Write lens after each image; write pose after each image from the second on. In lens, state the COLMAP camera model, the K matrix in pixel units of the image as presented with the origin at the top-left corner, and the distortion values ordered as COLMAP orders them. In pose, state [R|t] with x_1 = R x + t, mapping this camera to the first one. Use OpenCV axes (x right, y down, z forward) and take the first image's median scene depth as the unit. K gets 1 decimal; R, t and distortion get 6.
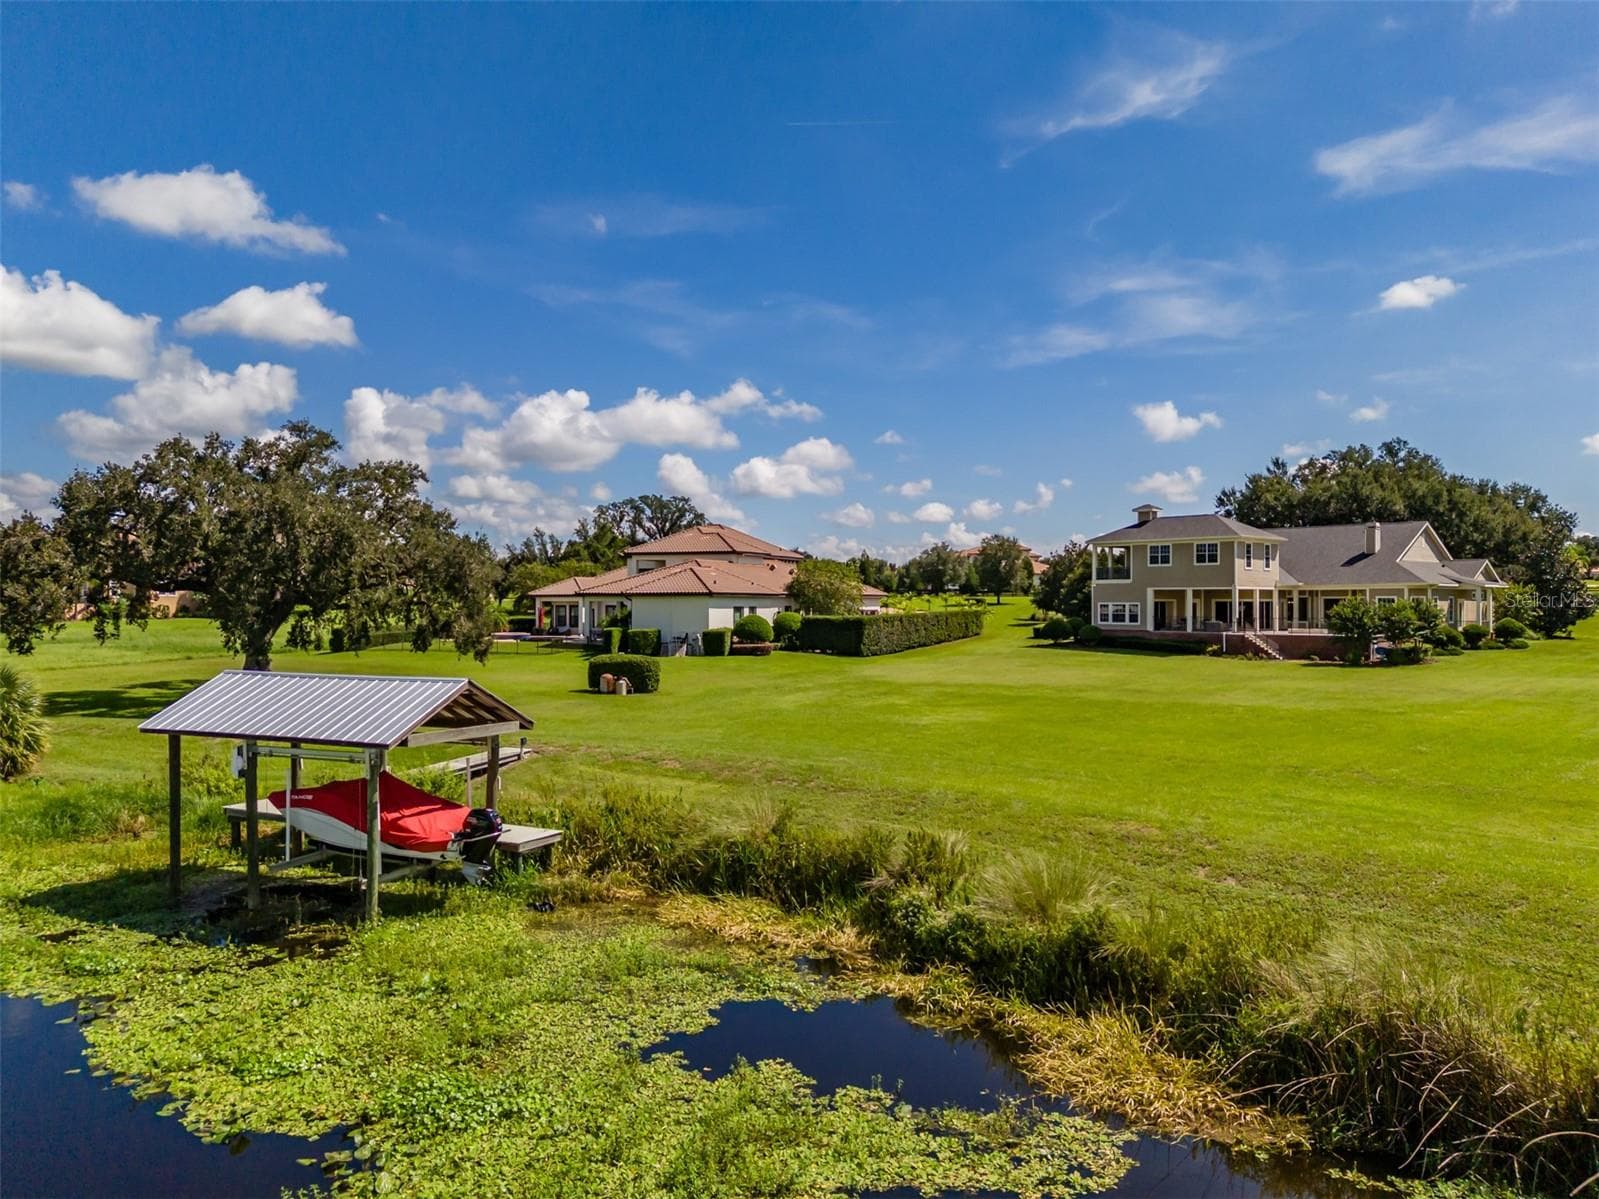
lens RADIAL K [[1154.4, 0, 800.2], [0, 1154.4, 598.5], [0, 0, 1]] dist [0.059253, -0.024852]
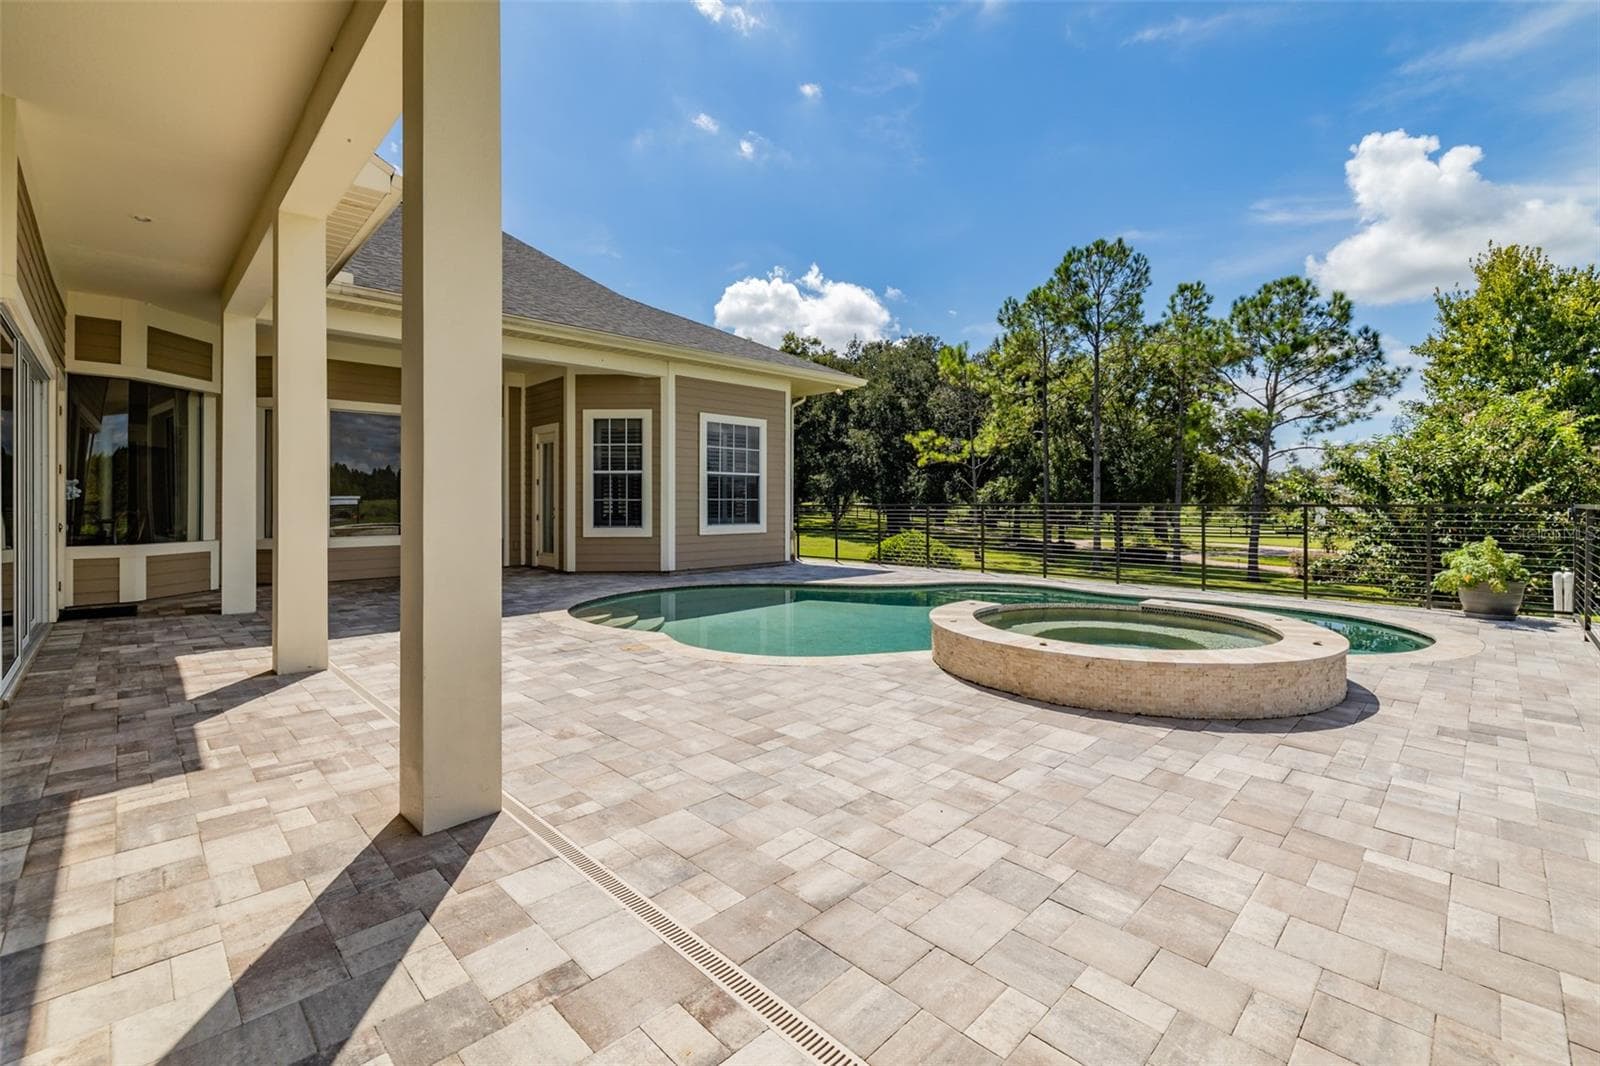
lens RADIAL K [[677.7, 0, 796.4], [0, 677.7, 514.5], [0, 0, 1]] dist [0.001472, 0.004186]
pose [[-0.030315, -0.018668, 0.999366, 0.346993], [0.001490, 0.999824, 0.018722, 0.014341], [-0.999539, 0.002056, -0.030282, 0.943427]]
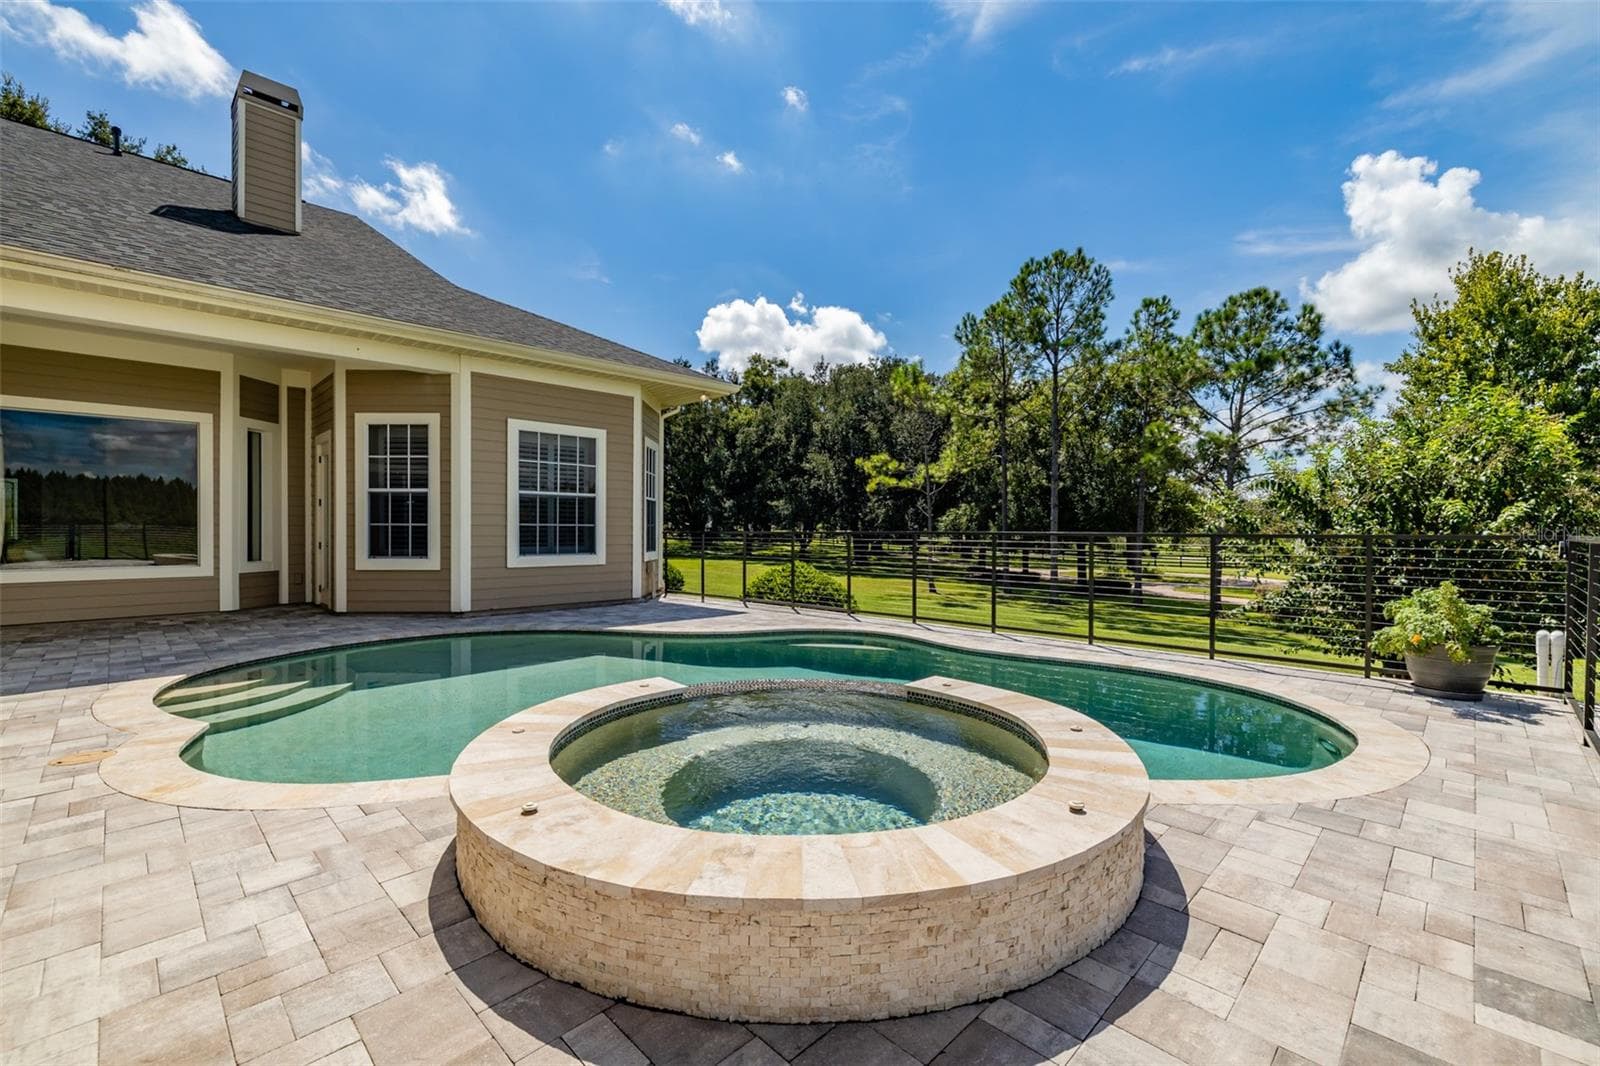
lens RADIAL K [[677.7, 0, 793.0], [0, 677.7, 534.0], [0, 0, 1]] dist [0.001472, 0.004186]
pose [[-0.037223, -0.007618, 0.999278, 0.368160], [-0.003298, 0.999966, 0.007500, 0.014442], [-0.999302, -0.003016, -0.037247, 0.918268]]
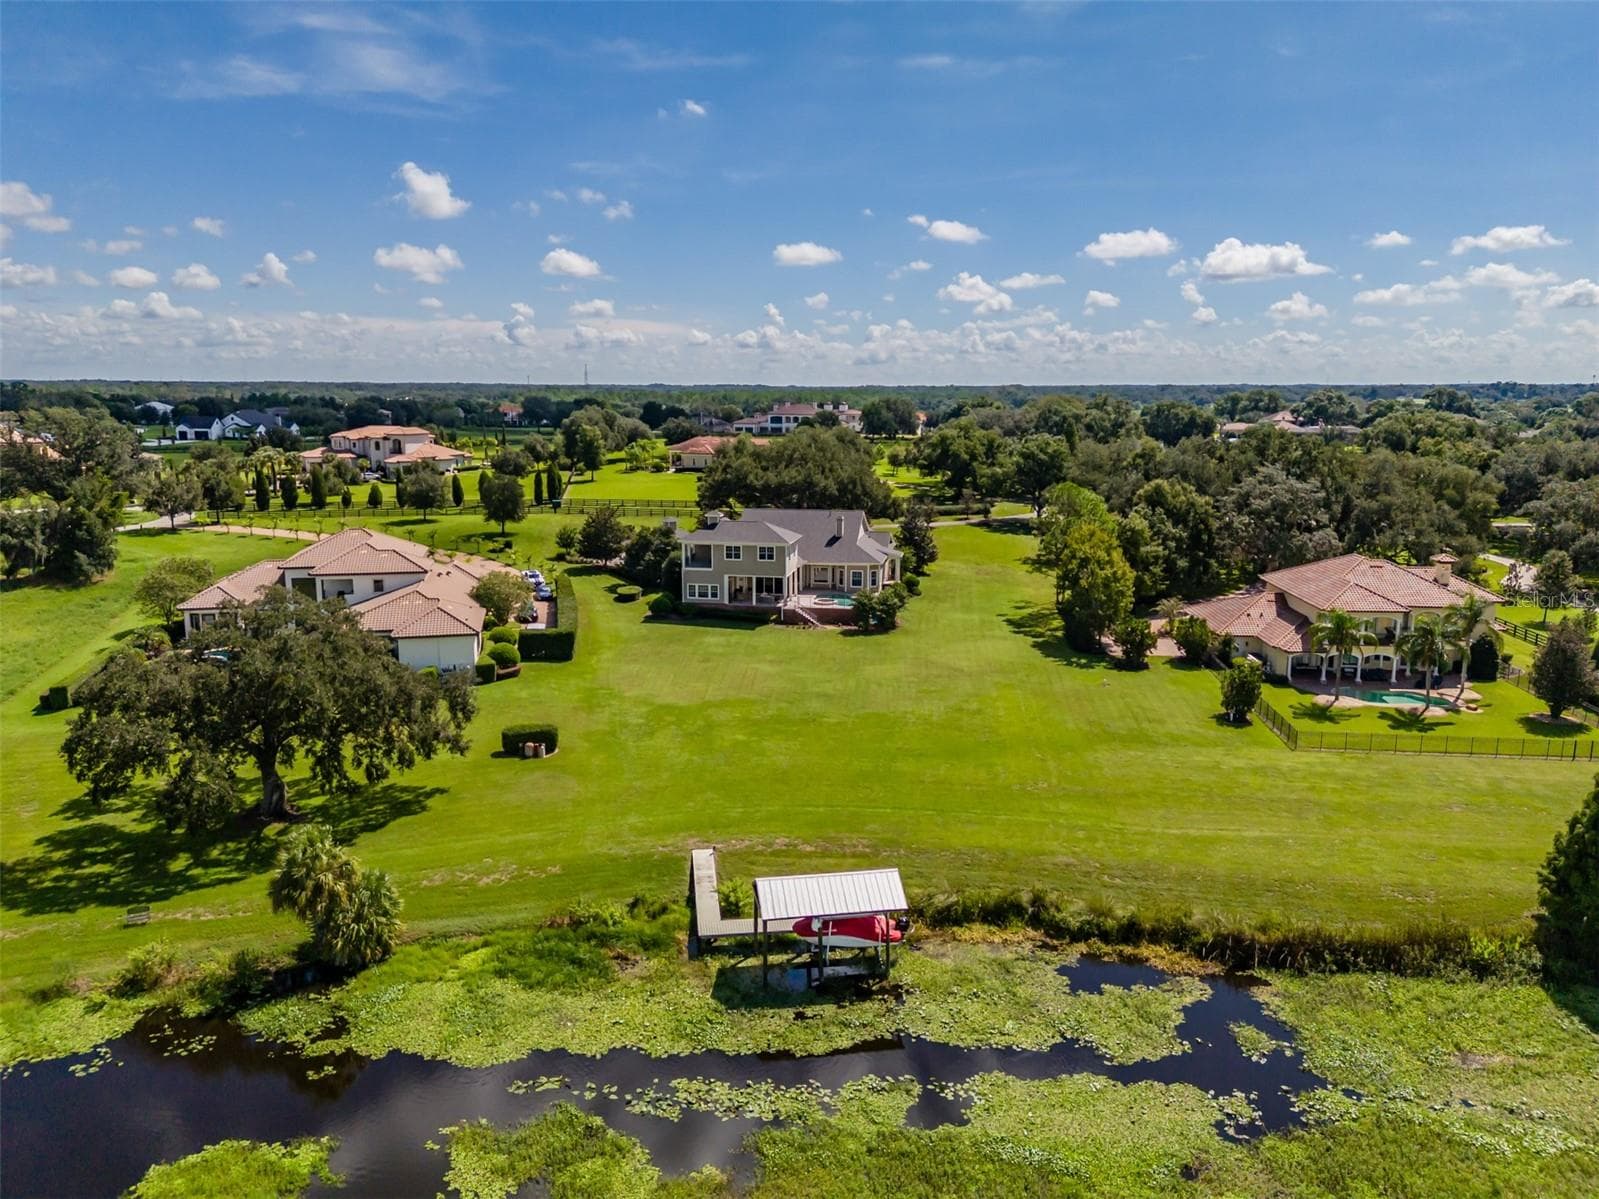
lens RADIAL K [[1154.4, 0, 800.9], [0, 1154.4, 595.0], [0, 0, 1]] dist [0.059253, -0.024852]
pose [[0.799063, -0.103893, 0.592204, -0.468341], [-0.006675, 0.983364, 0.181523, -0.241246], [-0.601211, -0.149001, 0.785076, -0.181446]]
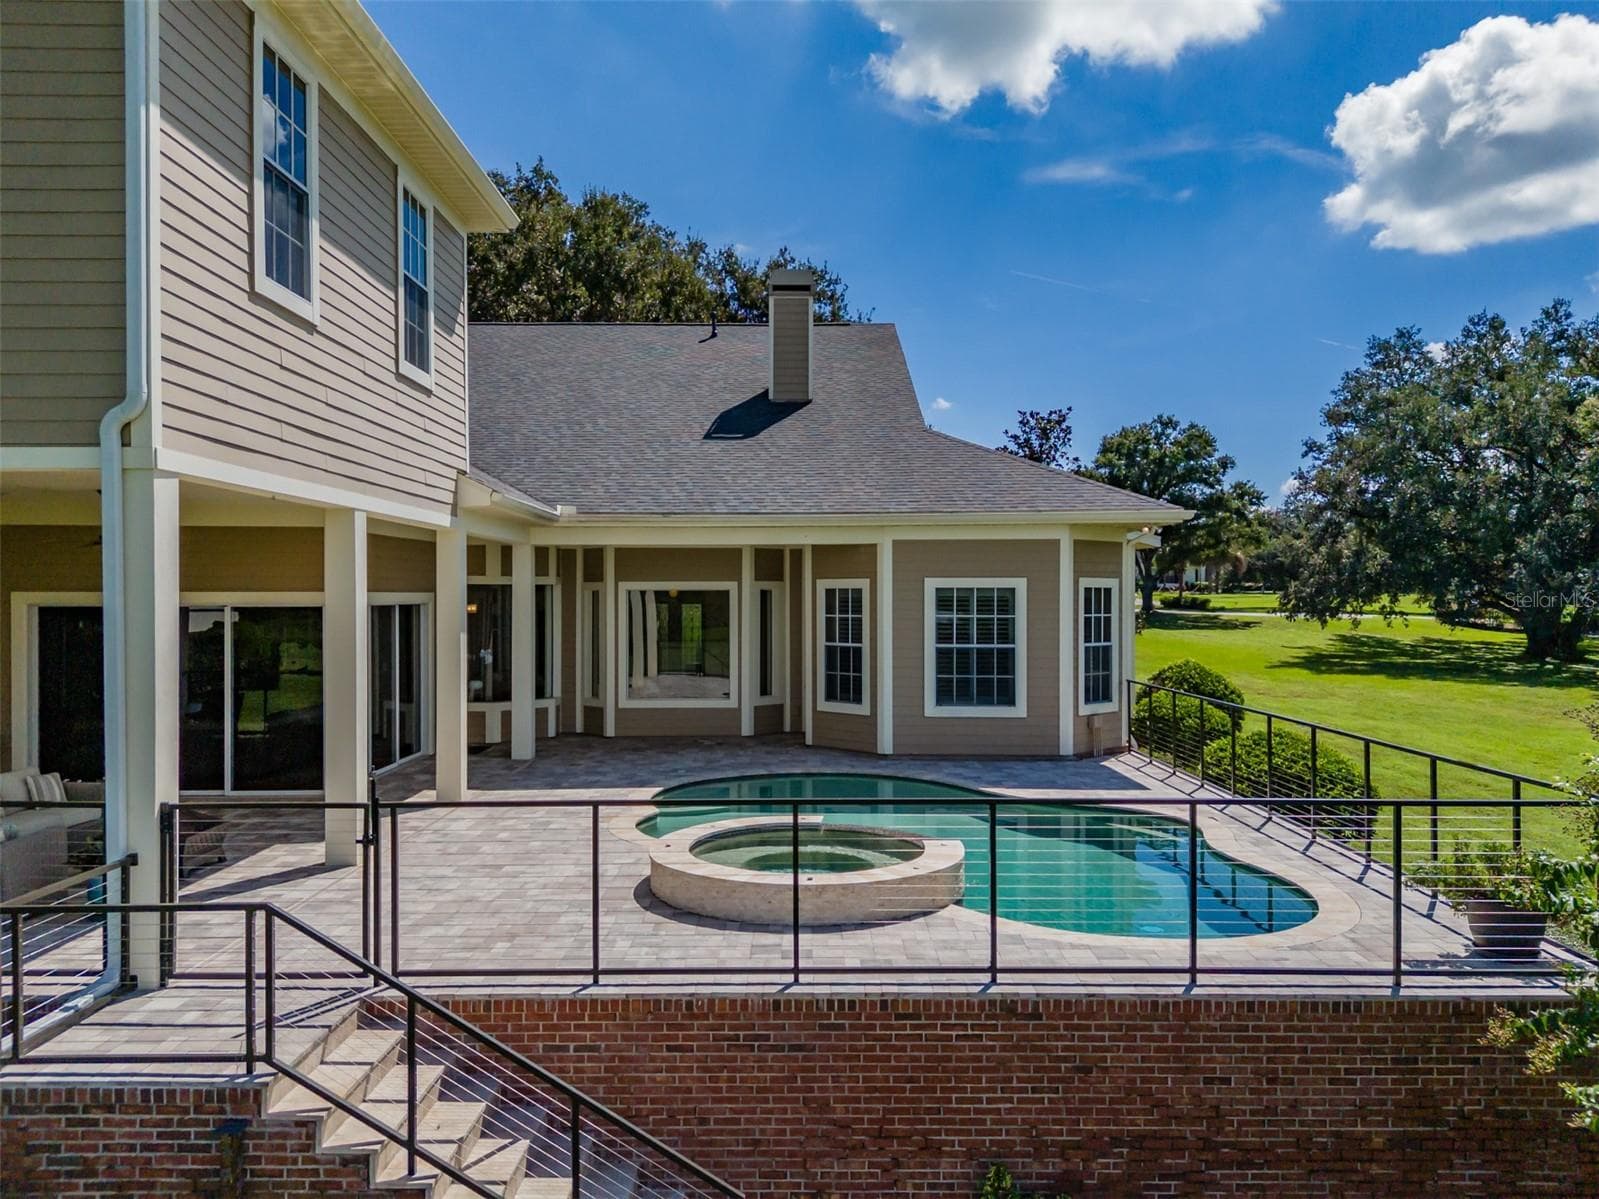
lens RADIAL K [[1154.4, 0, 796.5], [0, 1154.4, 598.6], [0, 0, 1]] dist [0.059253, -0.024852]
pose [[0.679985, -0.000217, 0.733226, 0.320451], [-0.001028, 0.999999, 0.001249, 0.001134], [-0.733225, -0.001603, 0.679984, 0.845519]]
